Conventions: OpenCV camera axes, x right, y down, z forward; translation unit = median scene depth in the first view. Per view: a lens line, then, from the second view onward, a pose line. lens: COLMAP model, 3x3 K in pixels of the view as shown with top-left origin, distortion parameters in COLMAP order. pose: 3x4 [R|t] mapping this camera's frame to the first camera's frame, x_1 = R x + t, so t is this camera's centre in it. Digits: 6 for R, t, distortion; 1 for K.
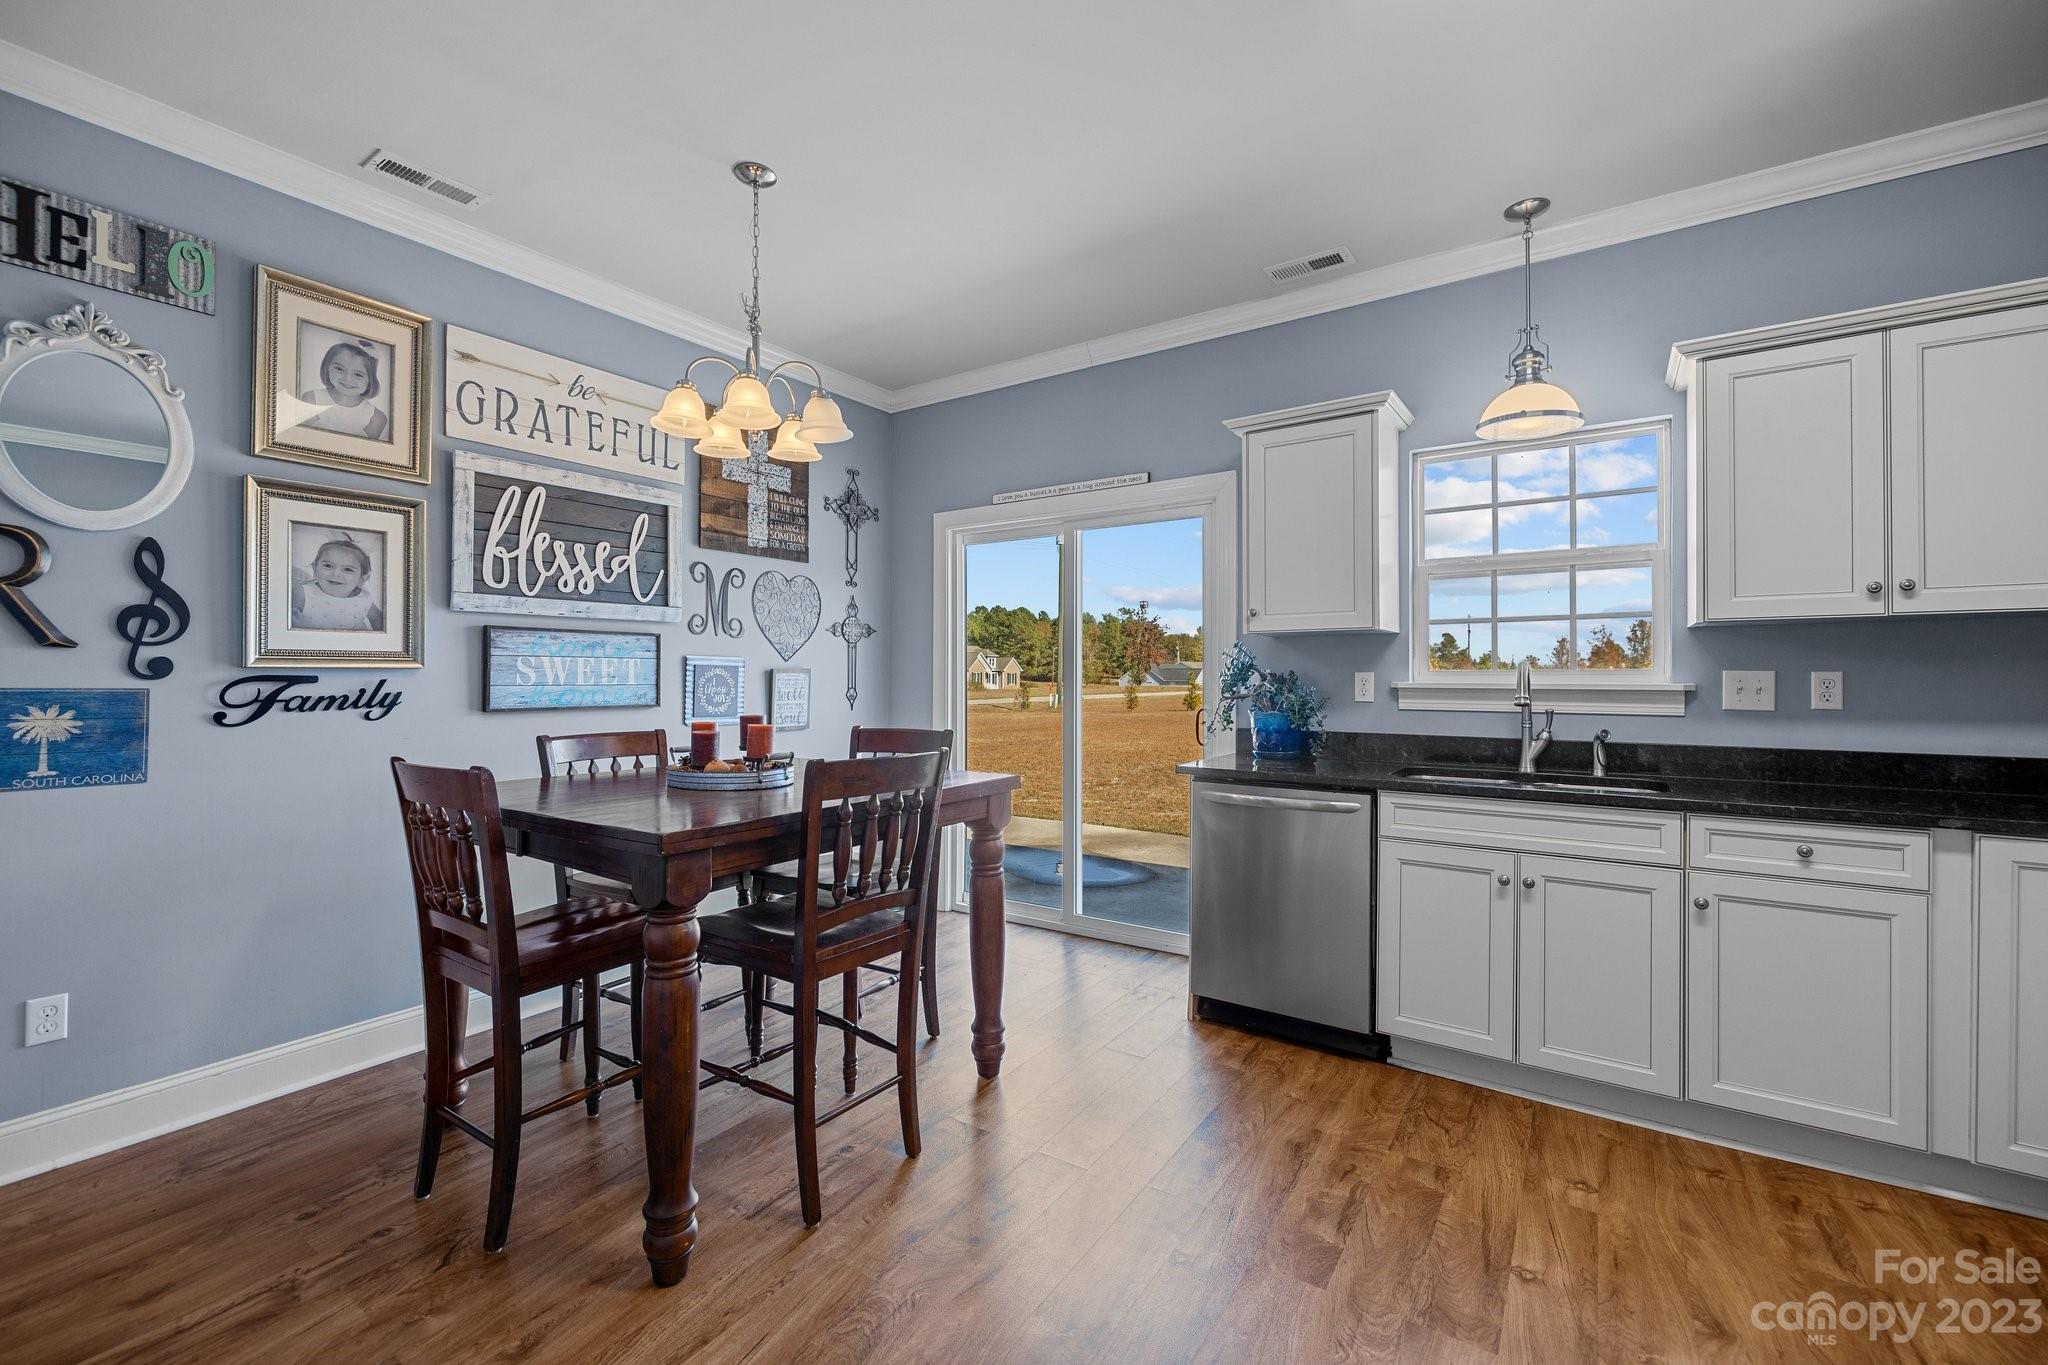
lens RADIAL K [[864.4, 0, 1006.6], [0, 864.4, 672.8], [0, 0, 1]] dist [0.000573, -0.000673]
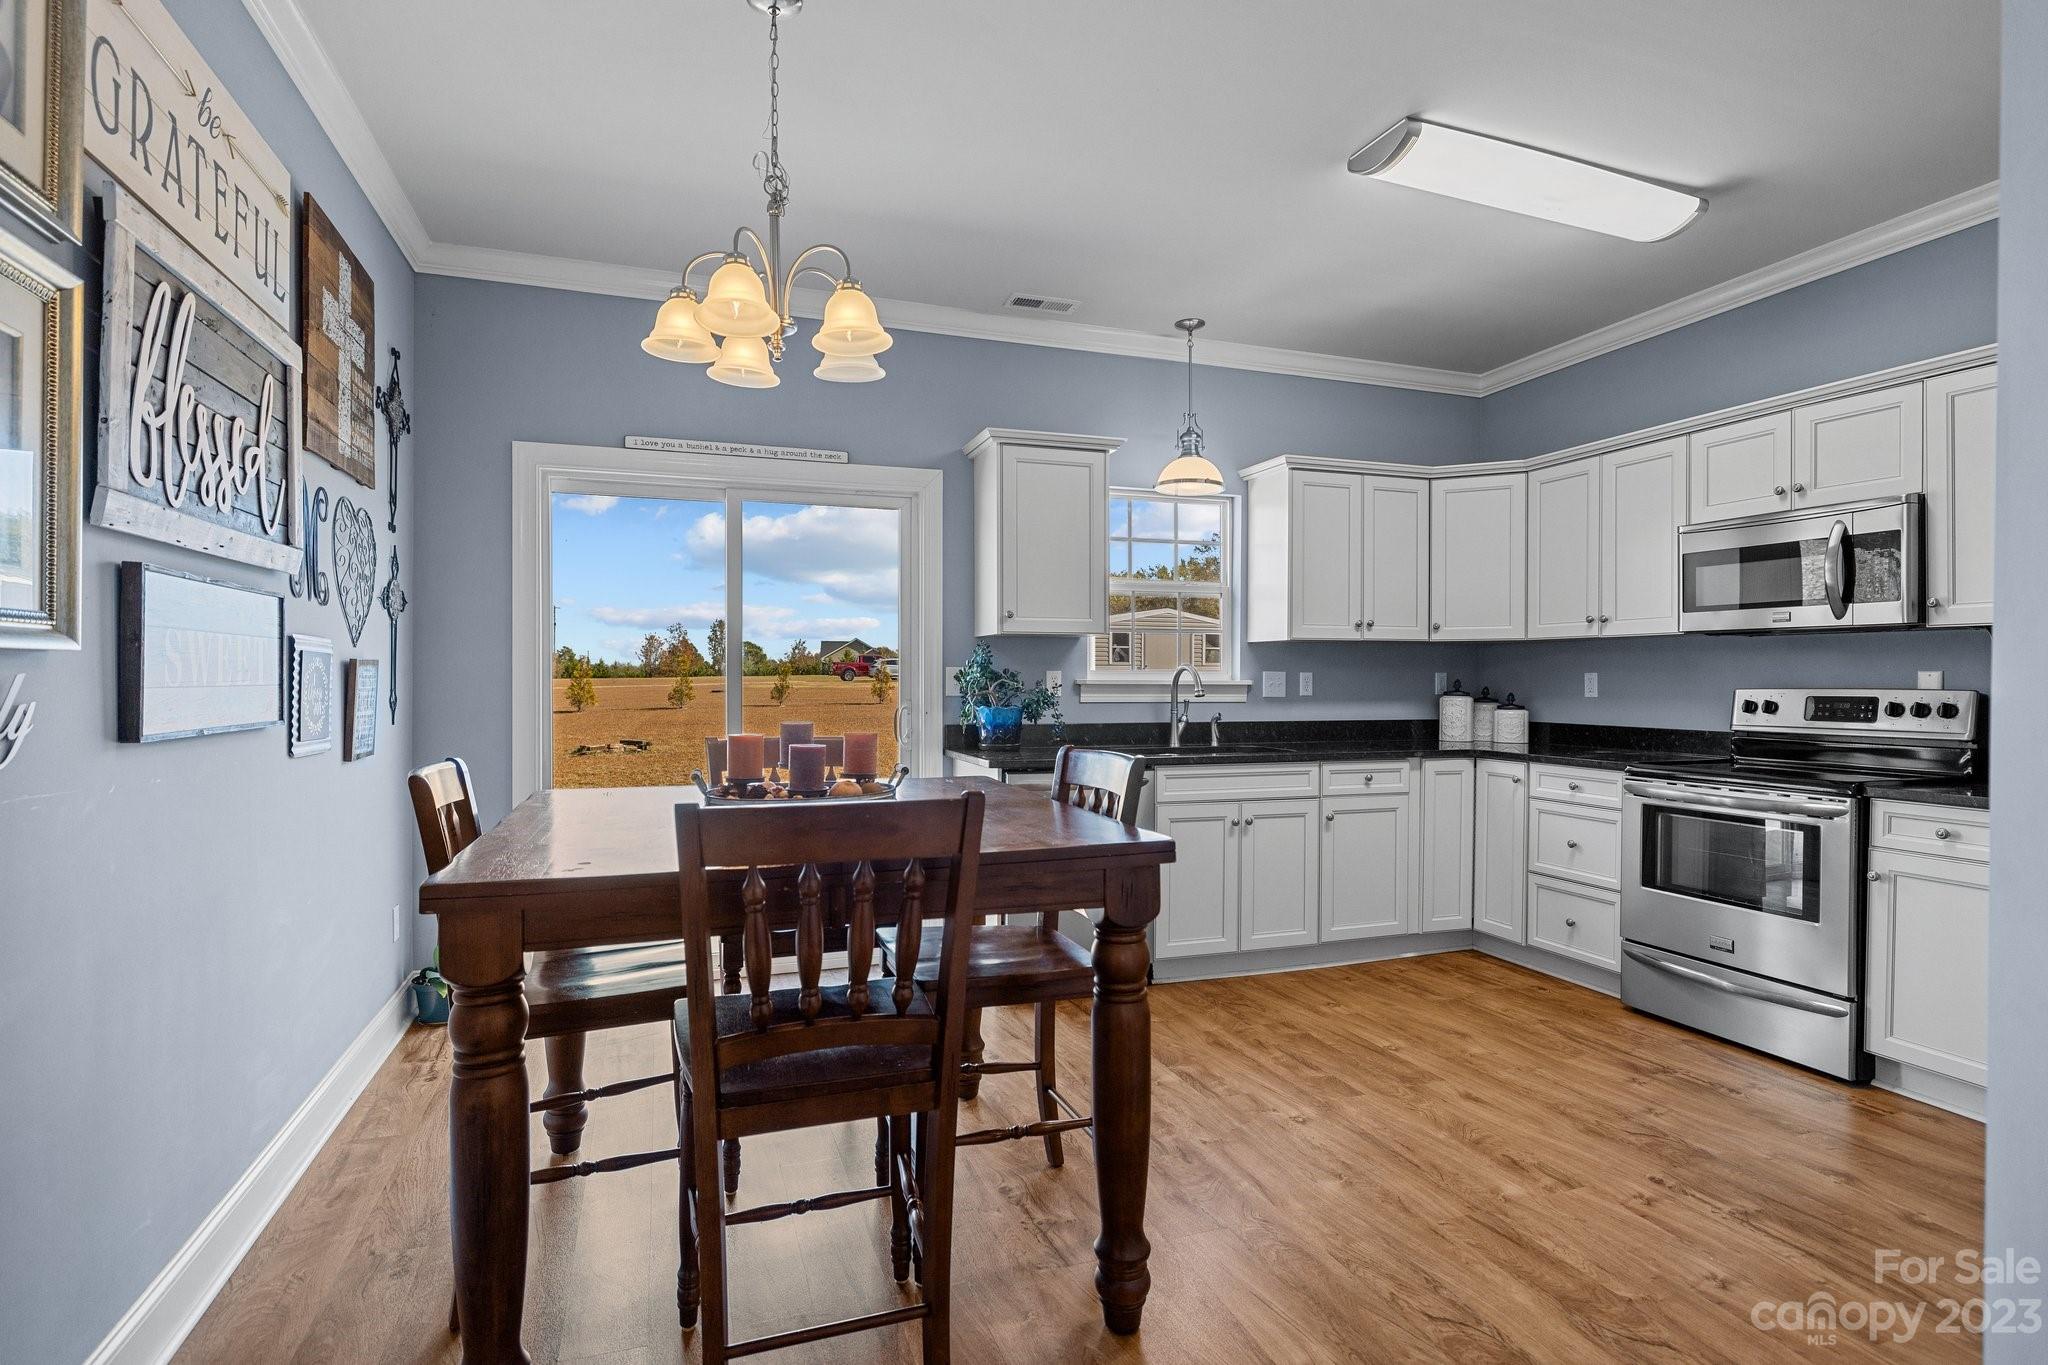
lens RADIAL K [[1017.2, 0, 1019.0], [0, 1017.2, 686.4], [0, 0, 1]] dist [-0.003057, 0.000114]
pose [[0.585645, -0.006495, 0.810541, -0.931223], [-0.006086, 0.999904, 0.012409, 0.004546], [-0.810545, -0.012200, 0.585550, 0.326685]]
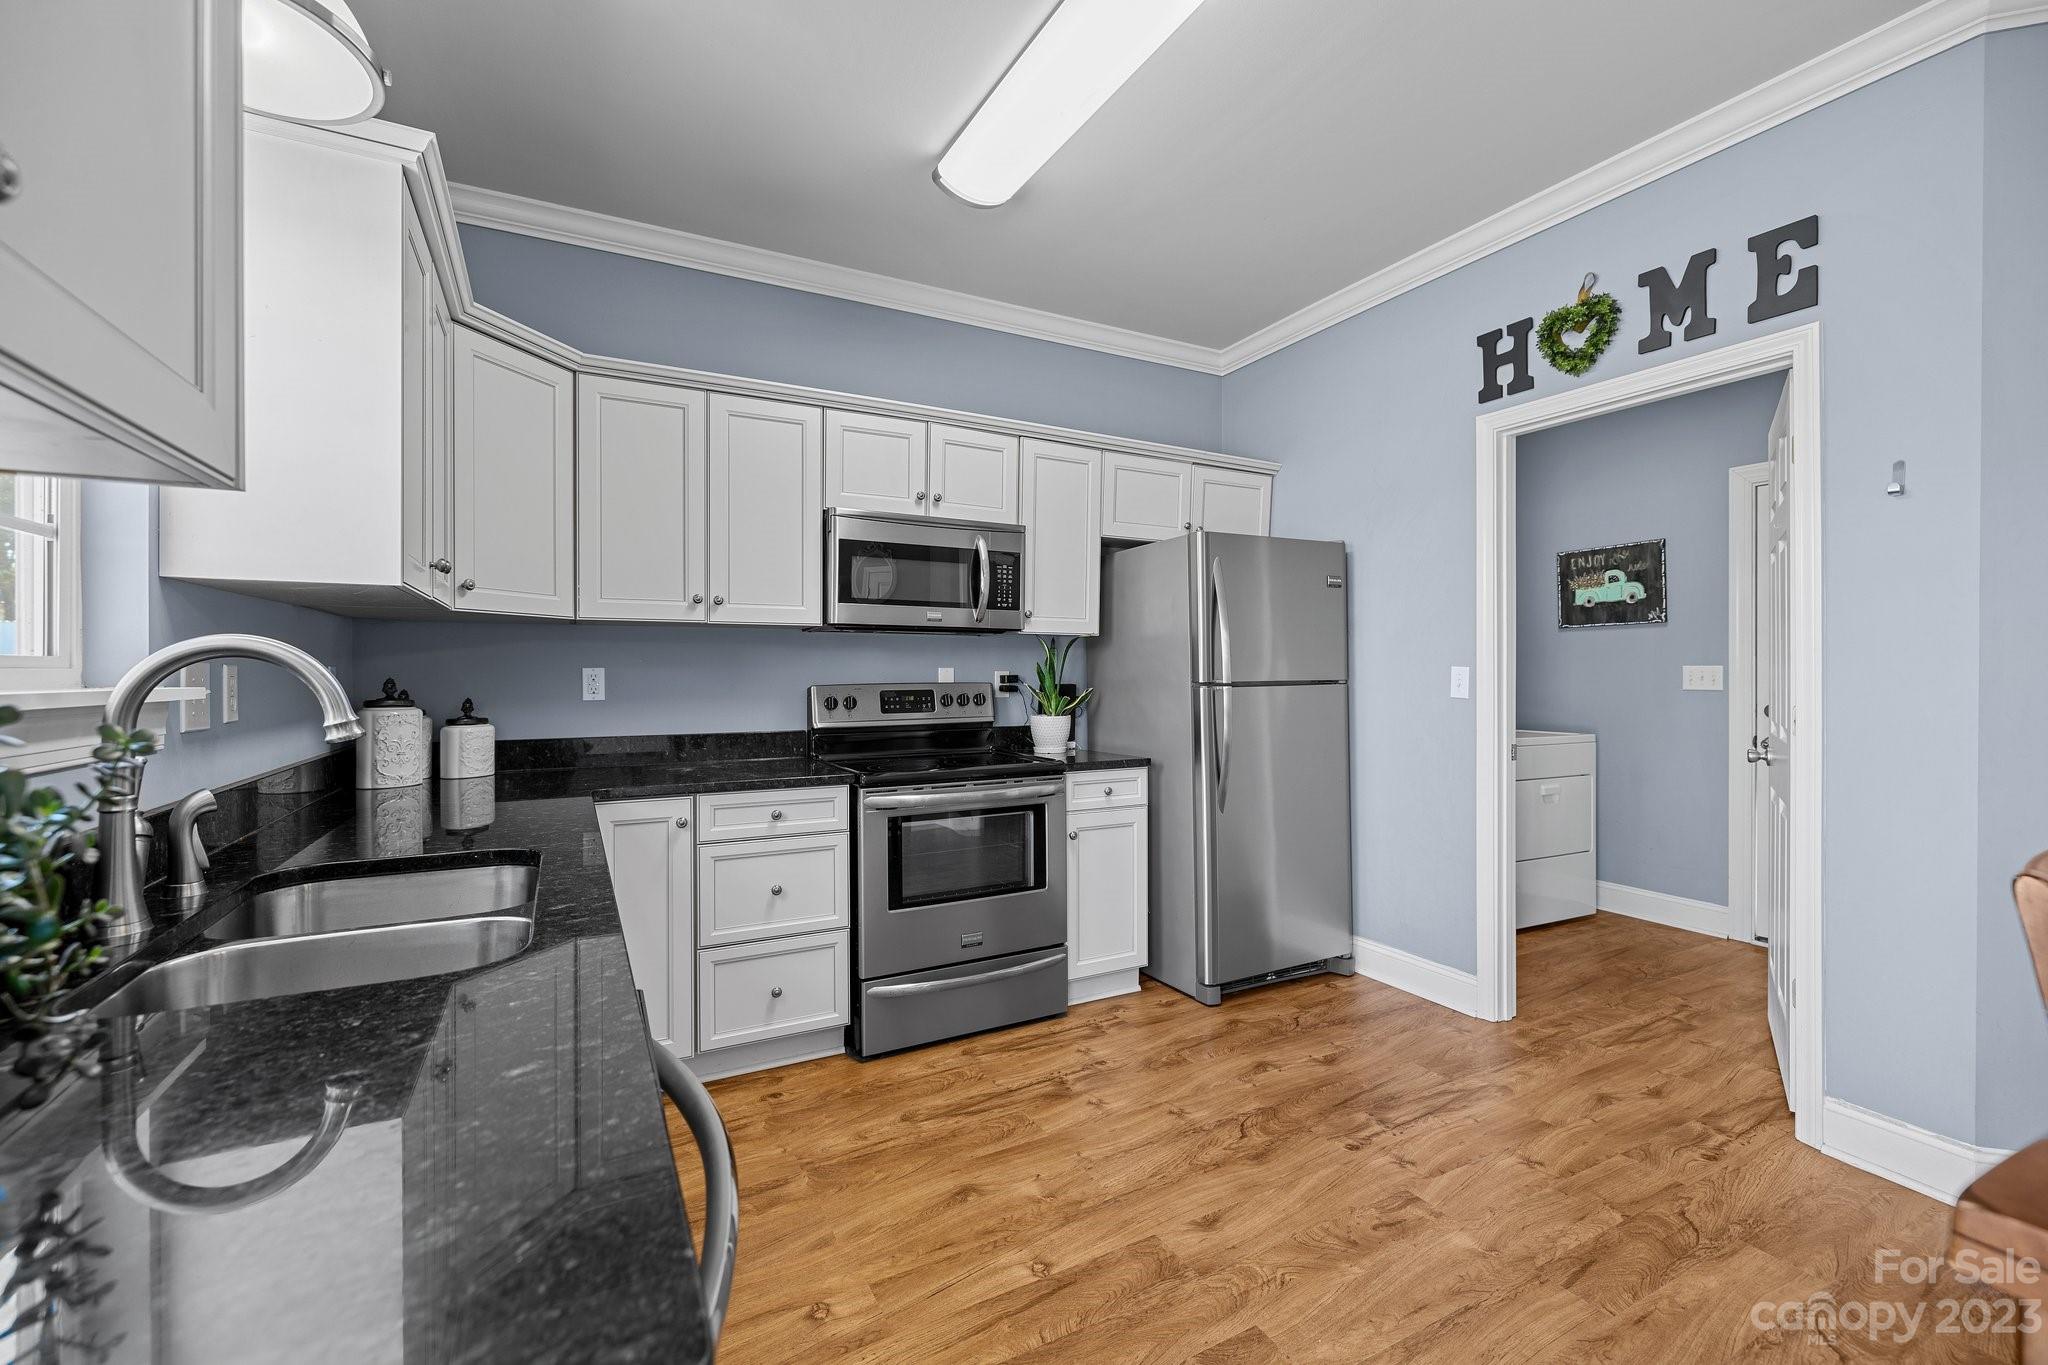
lens RADIAL K [[864.4, 0, 1016.0], [0, 864.4, 669.8], [0, 0, 1]] dist [0.000573, -0.000673]
pose [[-0.888473, 0.000502, 0.458929, 0.114565], [-0.001488, 0.999991, -0.003974, 0.003046], [-0.458927, -0.004214, -0.888464, 1.340216]]
